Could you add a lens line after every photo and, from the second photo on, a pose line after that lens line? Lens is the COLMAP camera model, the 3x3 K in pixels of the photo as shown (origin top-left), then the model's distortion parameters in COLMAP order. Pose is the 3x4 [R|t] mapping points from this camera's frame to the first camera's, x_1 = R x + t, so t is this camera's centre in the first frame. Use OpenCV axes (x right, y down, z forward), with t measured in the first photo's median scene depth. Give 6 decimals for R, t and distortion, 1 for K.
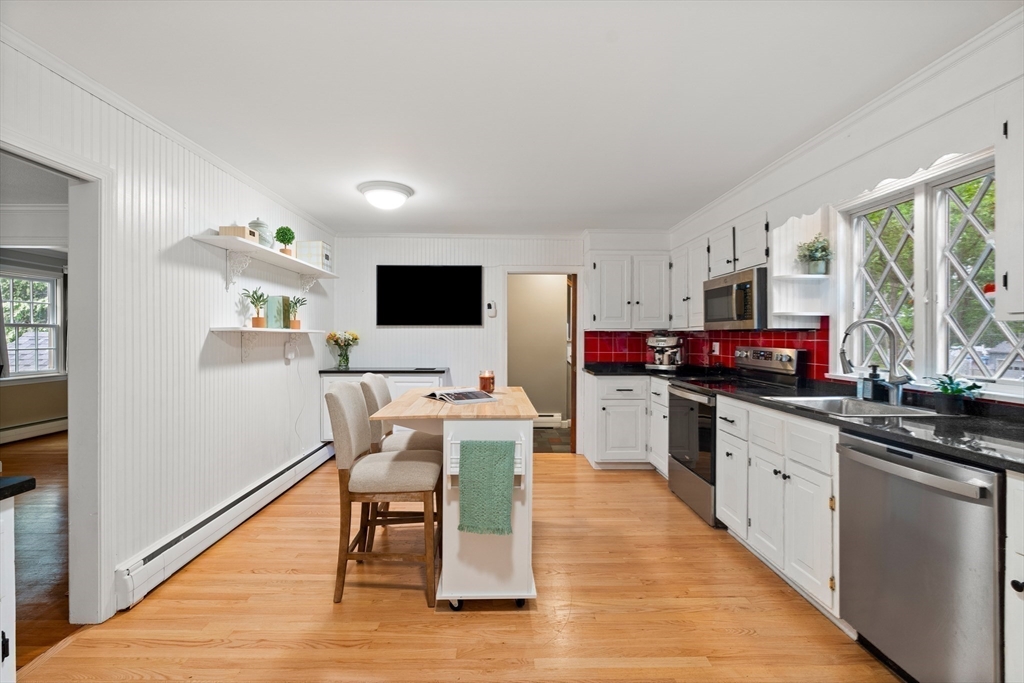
lens RADIAL K [[458.7, 0, 503.7], [0, 458.7, 337.2], [0, 0, 1]] dist [-0.006083, 0.000364]
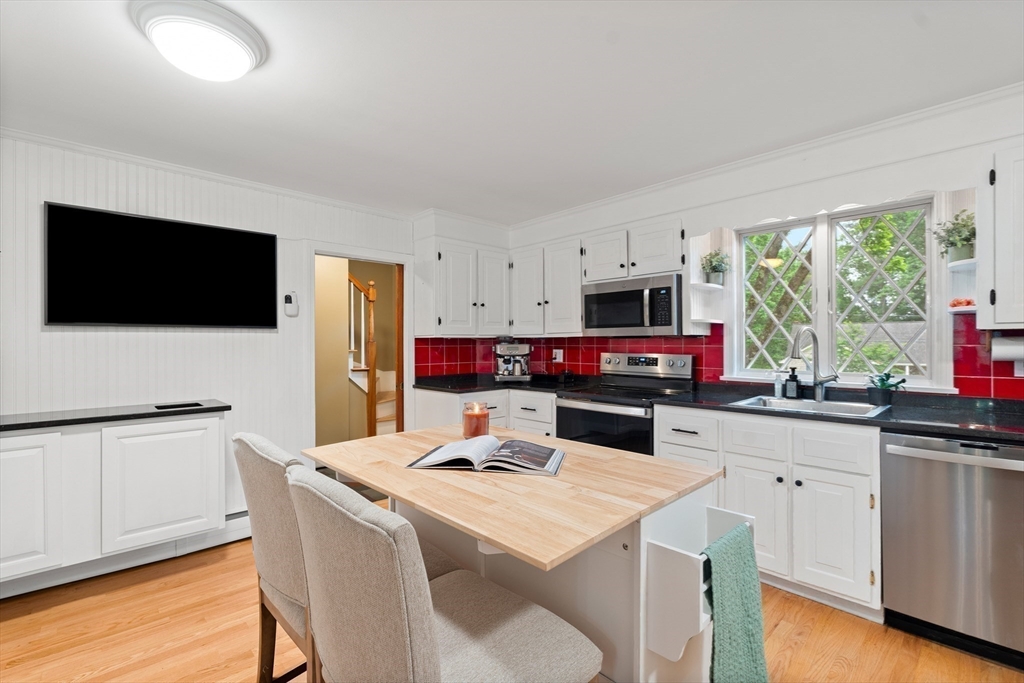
lens RADIAL K [[458.7, 0, 505.2], [0, 458.7, 342.1], [0, 0, 1]] dist [-0.006083, 0.000364]
pose [[0.741917, -0.004754, 0.670475, -0.349837], [0.008335, 0.999963, -0.002132, -0.003829], [-0.670440, 0.007170, 0.741929, 0.455298]]
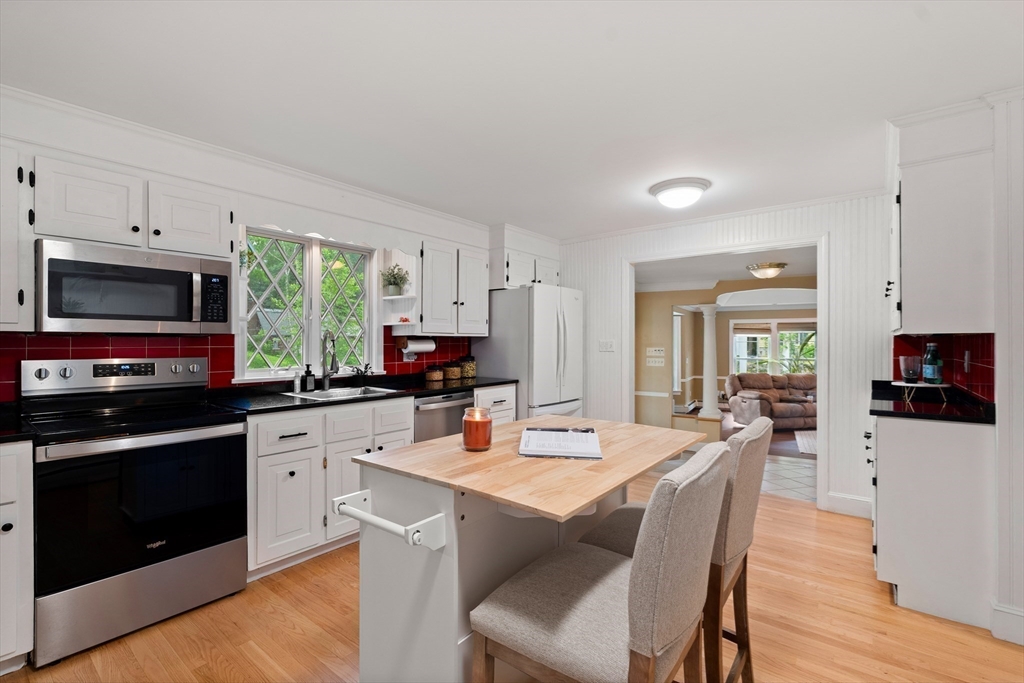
lens RADIAL K [[458.7, 0, 514.5], [0, 458.7, 337.8], [0, 0, 1]] dist [-0.006083, 0.000364]
pose [[-0.778496, 0.002669, 0.627644, -0.348448], [-0.000025, 0.999991, -0.004284, -0.007005], [-0.627649, -0.003351, -0.778489, 1.189310]]
